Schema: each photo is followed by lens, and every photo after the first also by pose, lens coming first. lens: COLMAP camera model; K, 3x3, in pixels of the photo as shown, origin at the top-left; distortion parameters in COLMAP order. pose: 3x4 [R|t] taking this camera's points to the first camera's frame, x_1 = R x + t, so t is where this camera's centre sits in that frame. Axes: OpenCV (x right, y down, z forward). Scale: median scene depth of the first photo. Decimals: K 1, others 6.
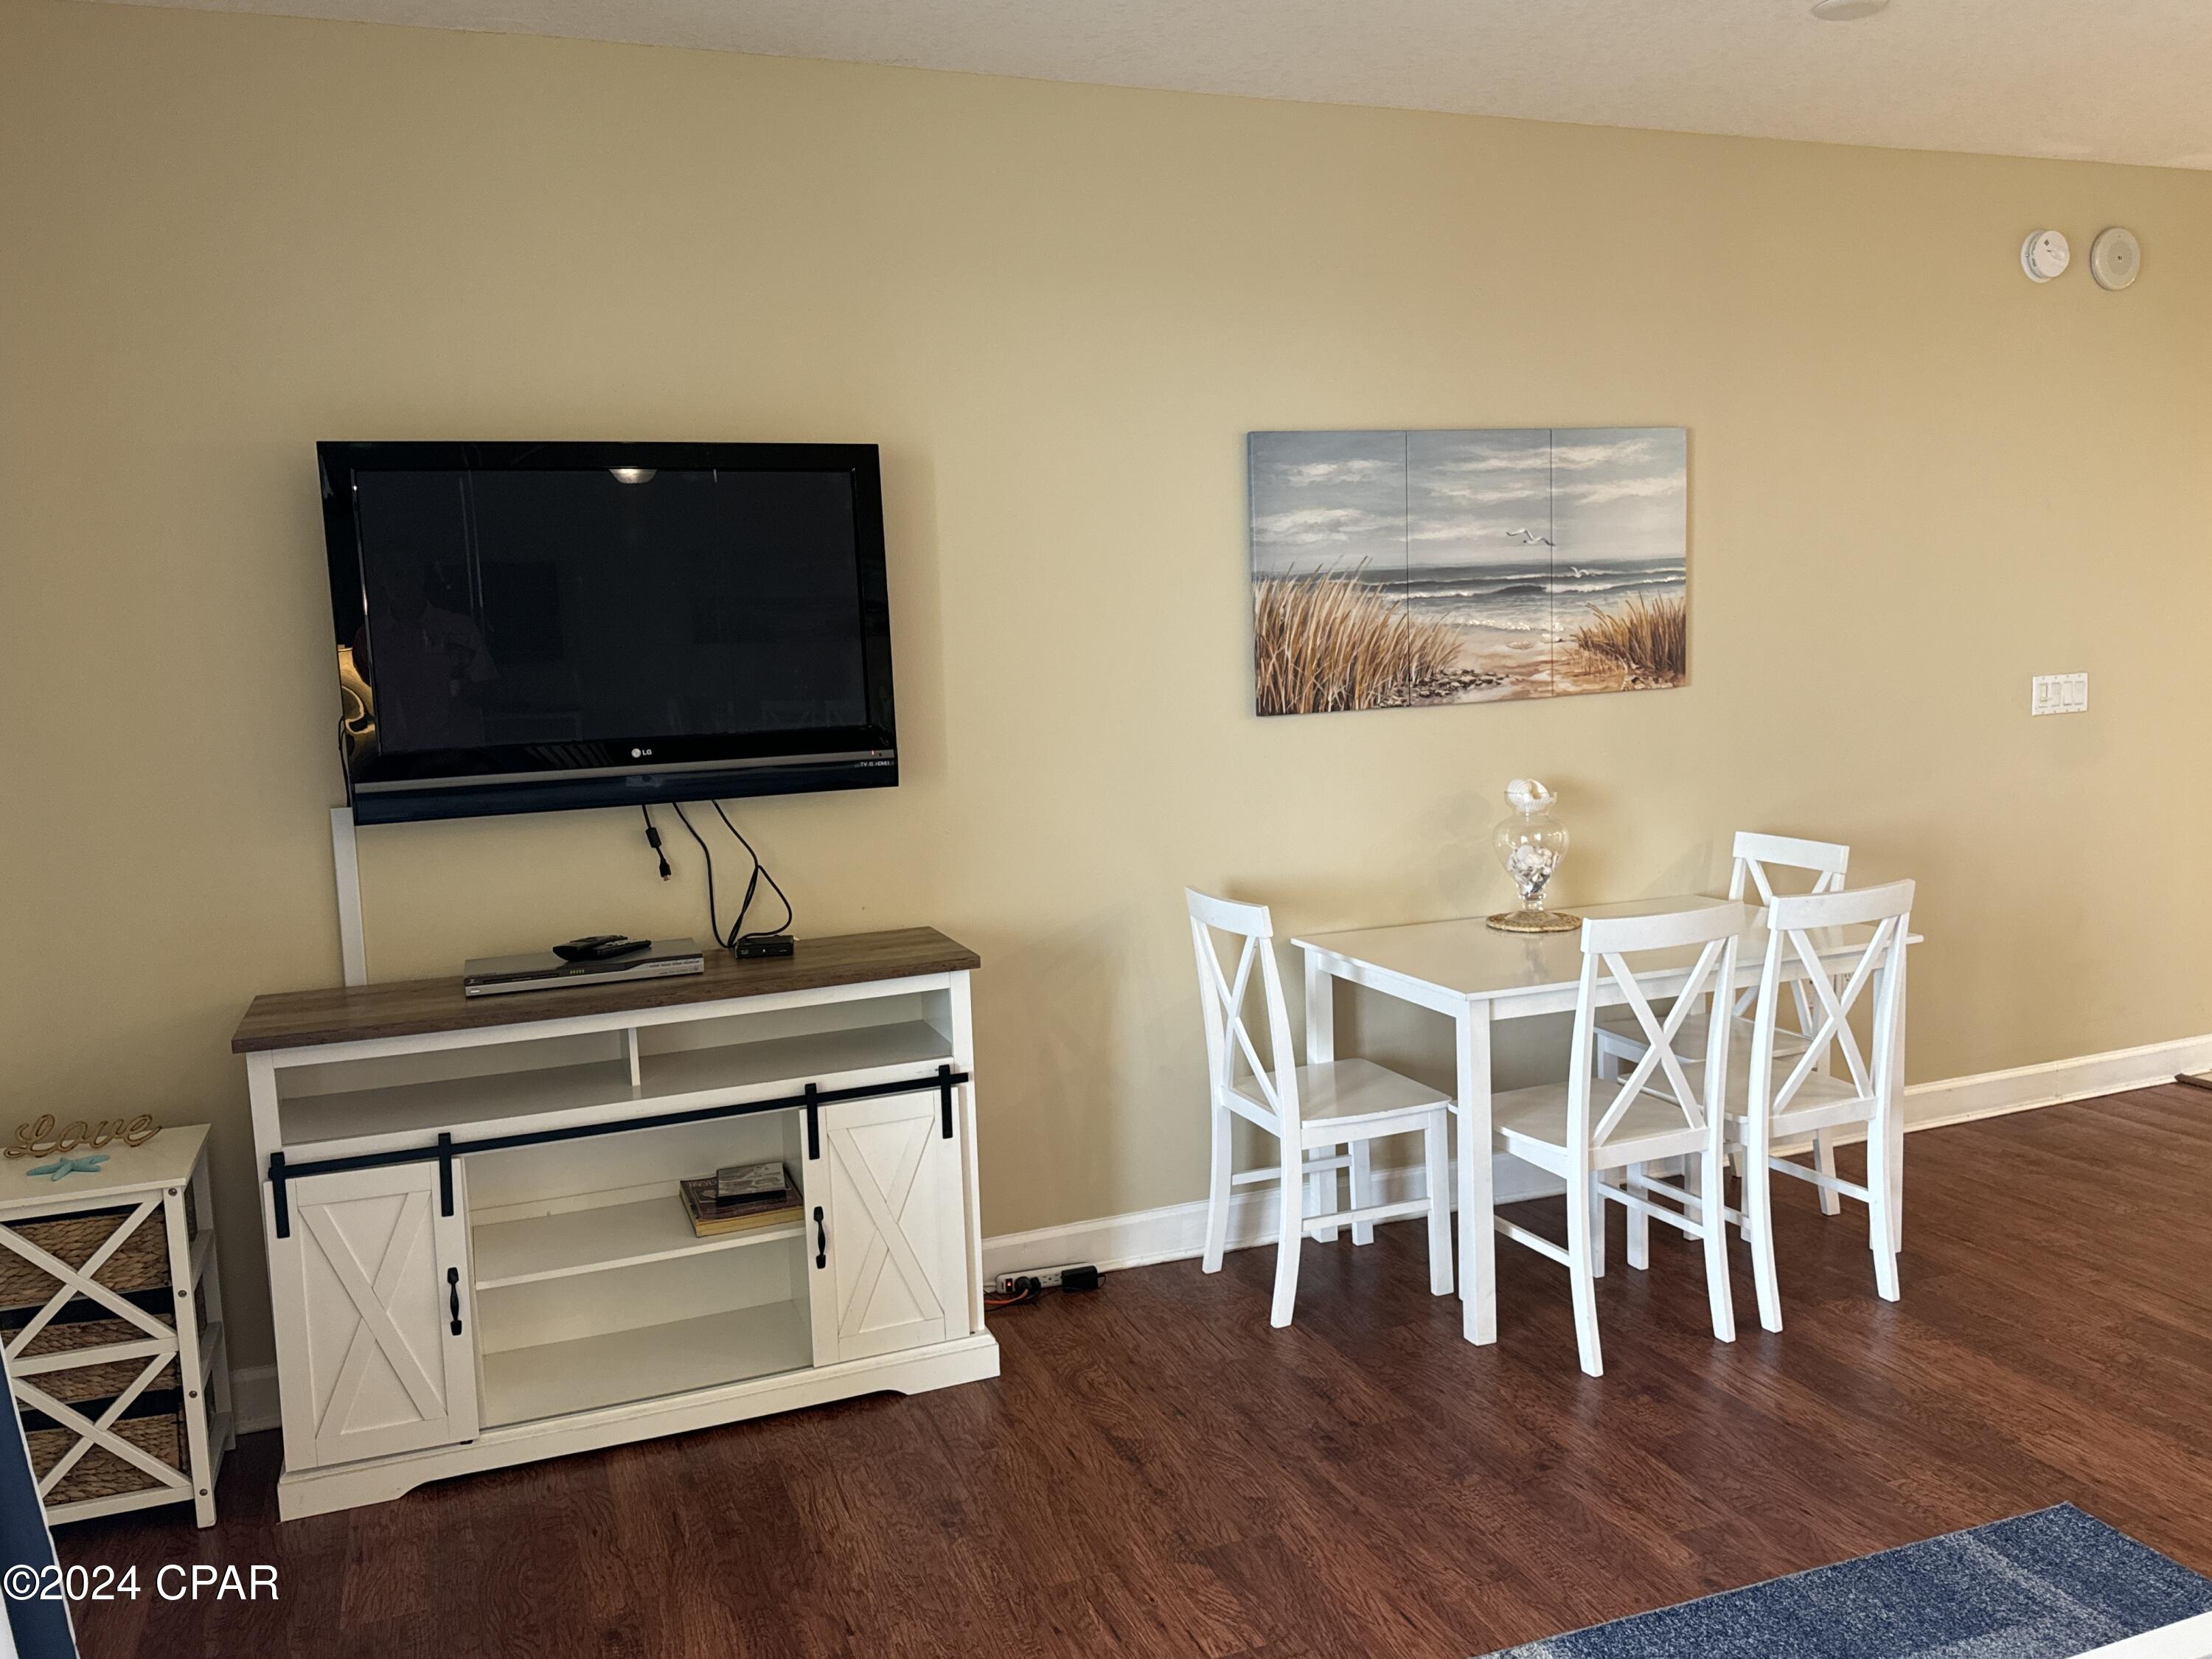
lens RADIAL K [[1683.1, 0, 1106.0], [0, 1683.1, 829.5], [0, 0, 1]] dist [0.116219, -0.202903]
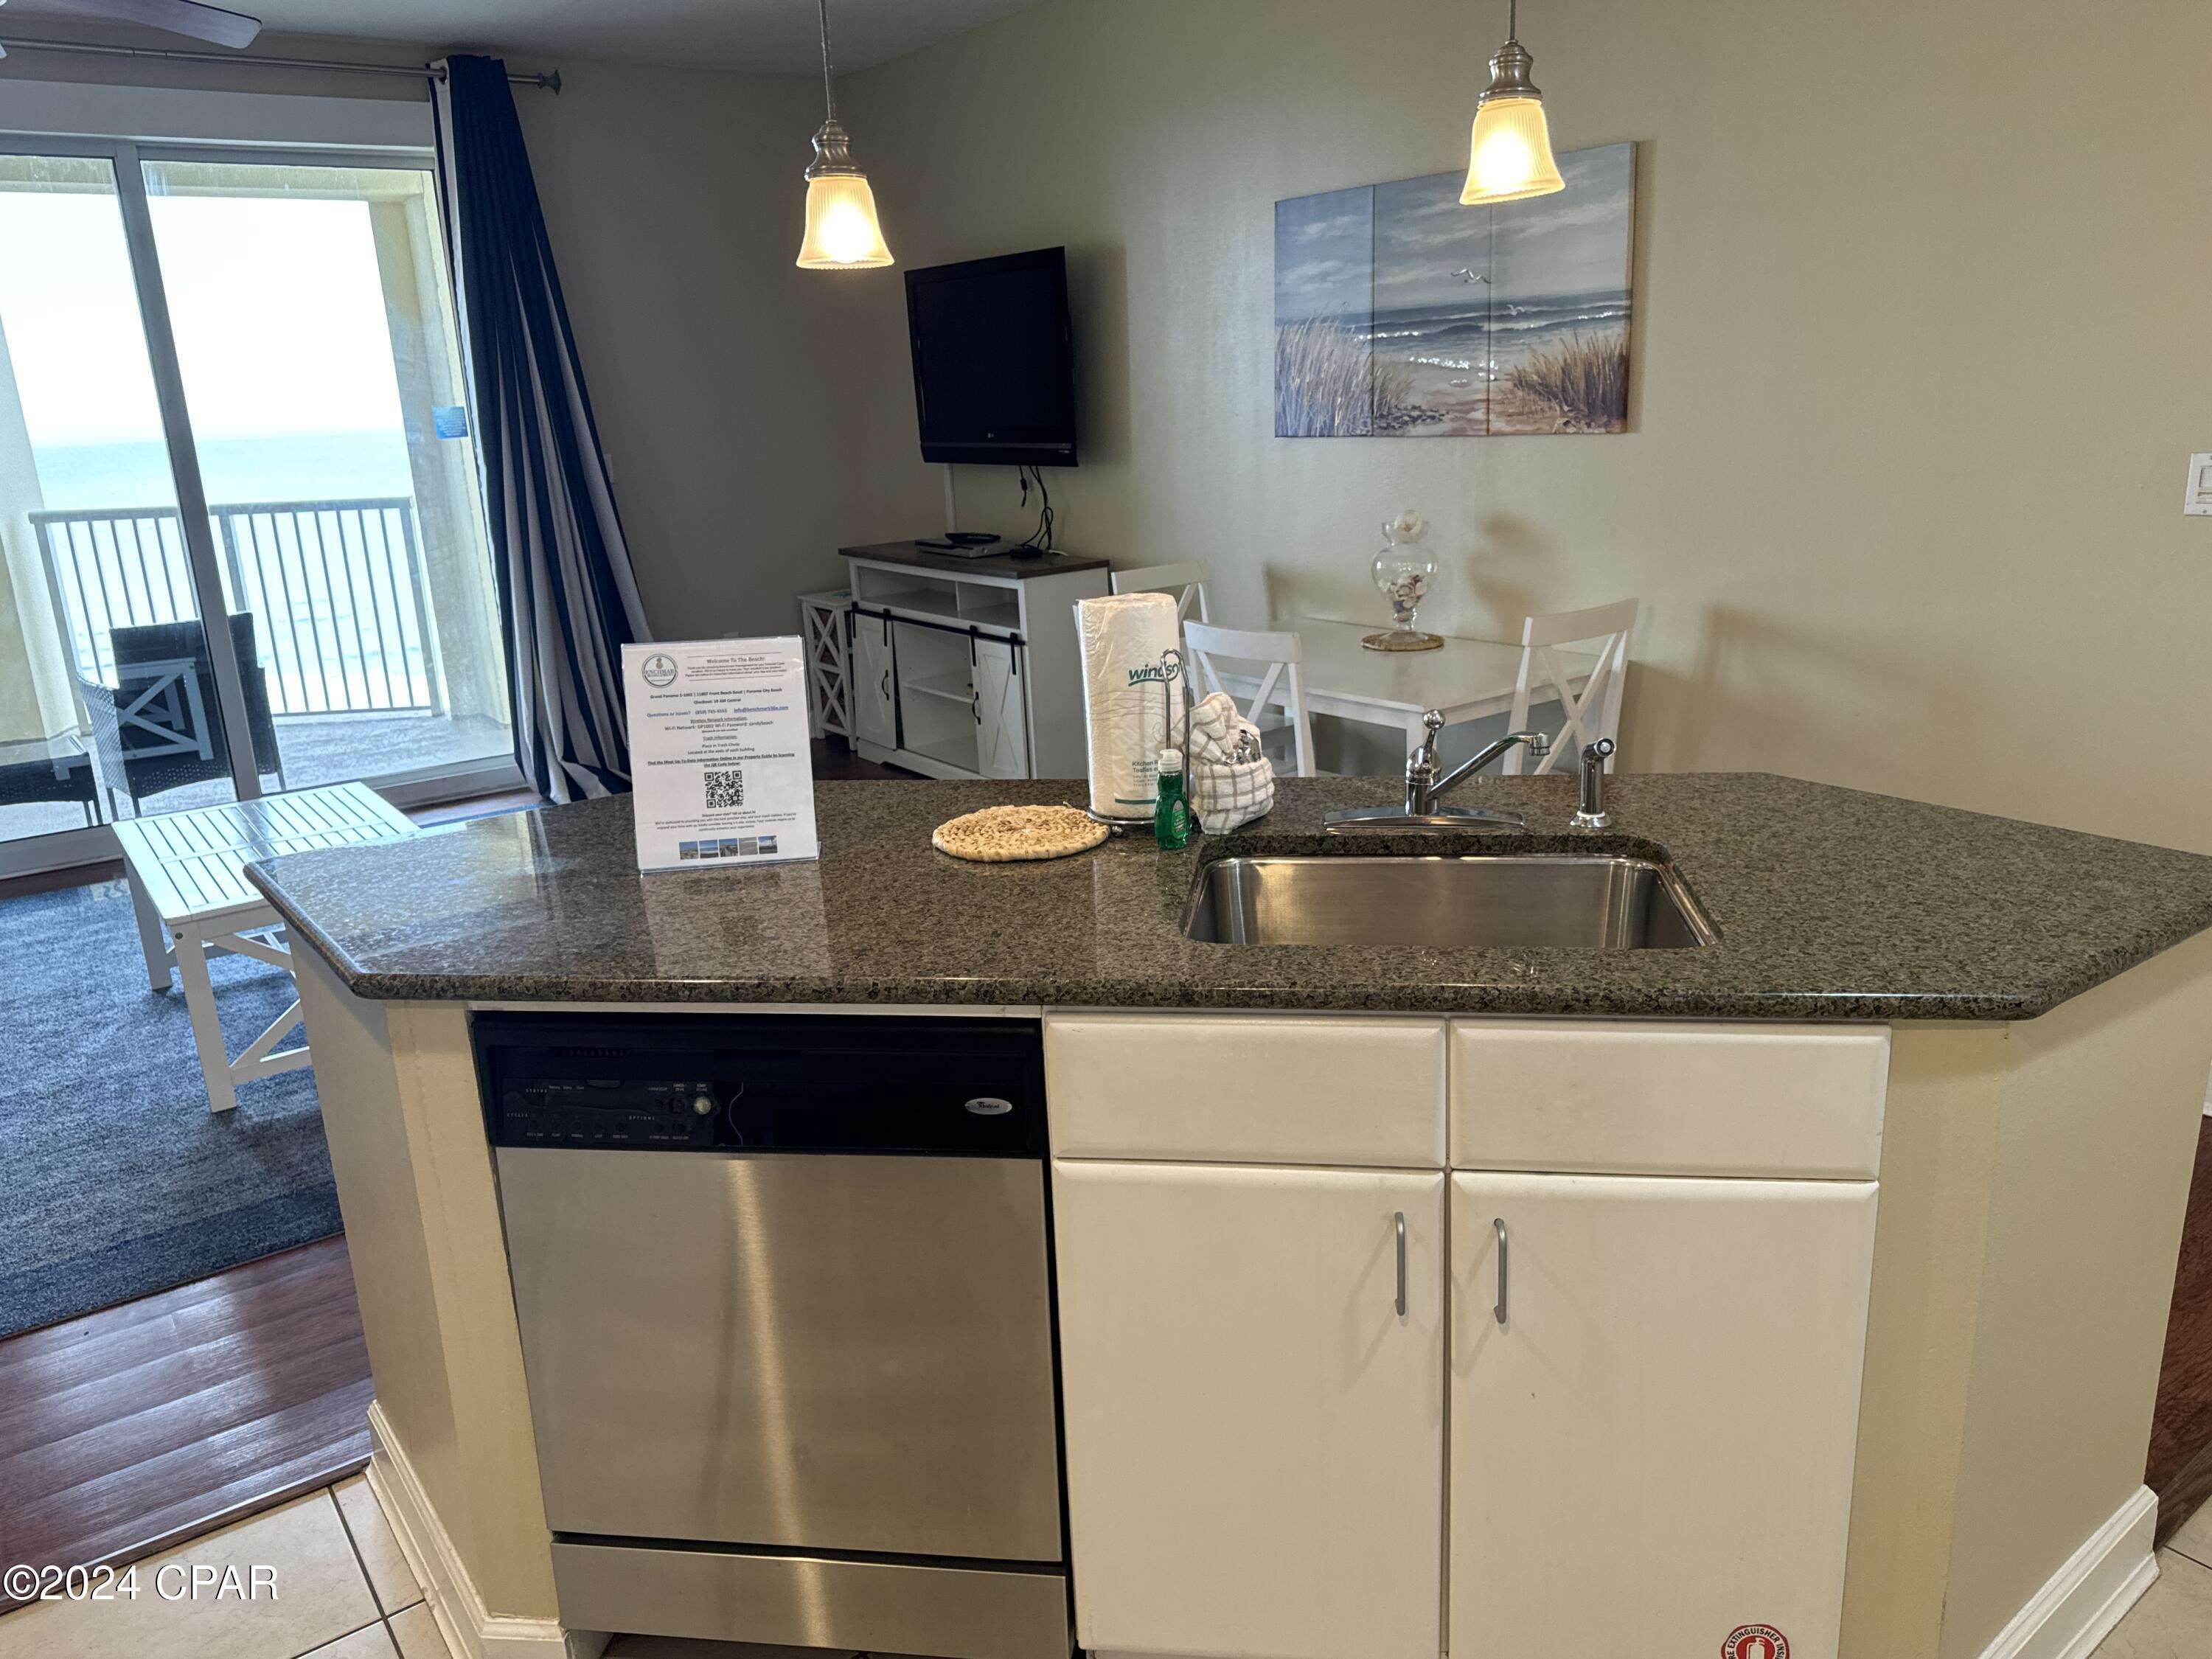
lens RADIAL K [[1592.4, 0, 1106.0], [0, 1592.4, 829.5], [0, 0, 1]] dist [0.168203, -0.432748]
pose [[0.266298, 0.291858, -0.918643, 1.207186], [-0.075207, 0.956443, 0.282066, -0.111053], [0.960952, -0.006025, 0.276648, 0.509522]]
